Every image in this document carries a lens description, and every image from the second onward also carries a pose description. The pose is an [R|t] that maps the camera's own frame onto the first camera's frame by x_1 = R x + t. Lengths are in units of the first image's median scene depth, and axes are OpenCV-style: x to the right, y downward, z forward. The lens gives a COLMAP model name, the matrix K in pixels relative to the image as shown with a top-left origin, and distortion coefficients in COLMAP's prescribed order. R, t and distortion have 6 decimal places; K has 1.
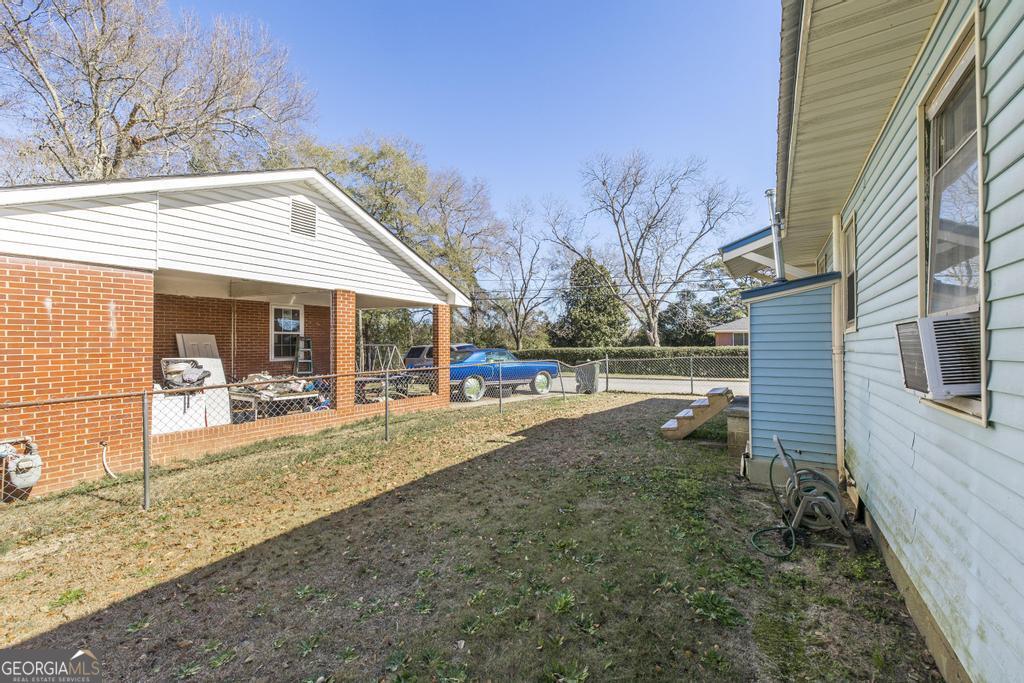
lens RADIAL K [[441.0, 0, 512.7], [0, 441.0, 343.4], [0, 0, 1]] dist [-0.002220, -0.000191]
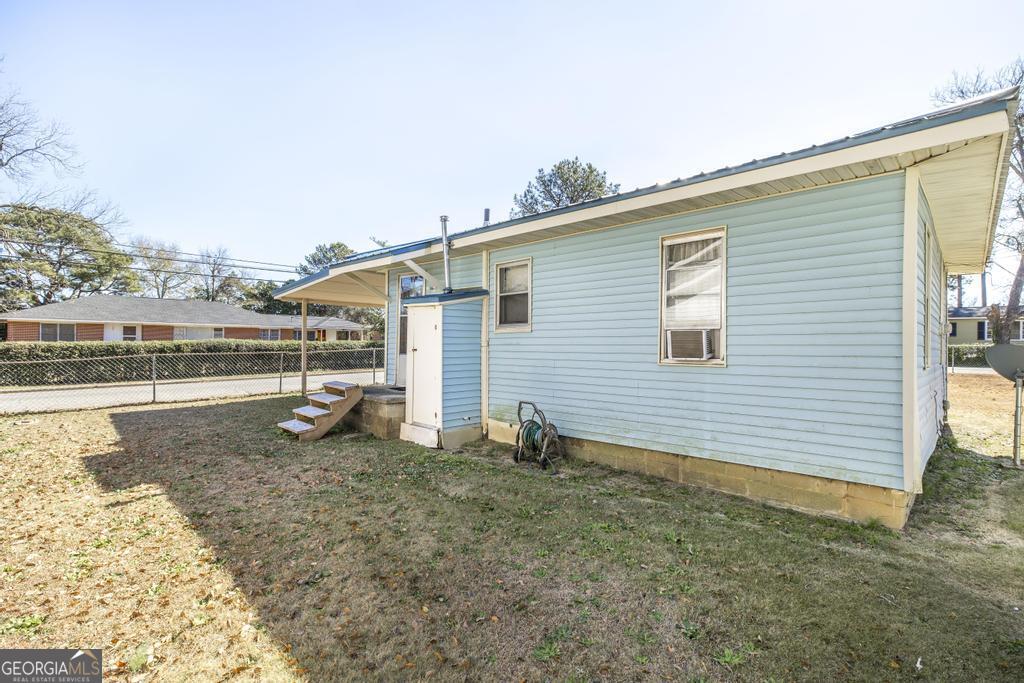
lens RADIAL K [[490.9, 0, 512.5], [0, 490.9, 342.8], [0, 0, 1]] dist [0.001424, 0.000099]
pose [[0.218040, 0.008411, 0.975903, -0.628458], [-0.013170, 0.999897, -0.005675, 0.015435], [-0.975851, -0.011615, 0.218129, 0.424856]]
